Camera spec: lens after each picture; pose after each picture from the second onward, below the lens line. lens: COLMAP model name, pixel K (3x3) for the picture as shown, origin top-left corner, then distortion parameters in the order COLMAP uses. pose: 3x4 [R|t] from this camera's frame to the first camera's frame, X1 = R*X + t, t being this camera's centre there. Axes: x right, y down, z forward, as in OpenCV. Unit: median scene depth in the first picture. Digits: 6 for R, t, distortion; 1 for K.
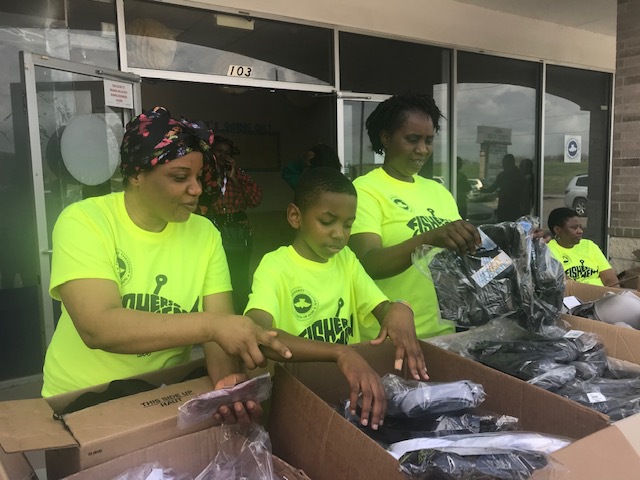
lens RADIAL K [[532.5, 0, 319.5], [0, 532.5, 230.1], [0, 0, 1]] dist [0.007955, -0.001628]
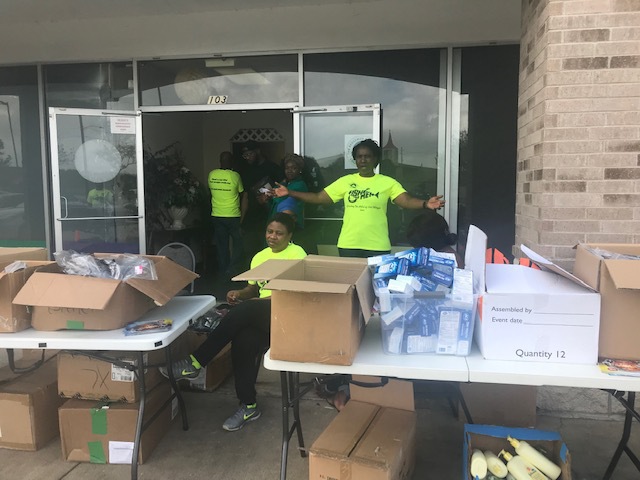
lens RADIAL K [[529.1, 0, 320.0], [0, 529.1, 240.0], [0, 0, 1]] dist [0.002245, -0.001735]
pose [[0.735569, 0.082966, -0.672350, 0.961646], [-0.082194, 0.996070, 0.032990, -0.014812], [0.672445, 0.030997, 0.739497, 0.210770]]
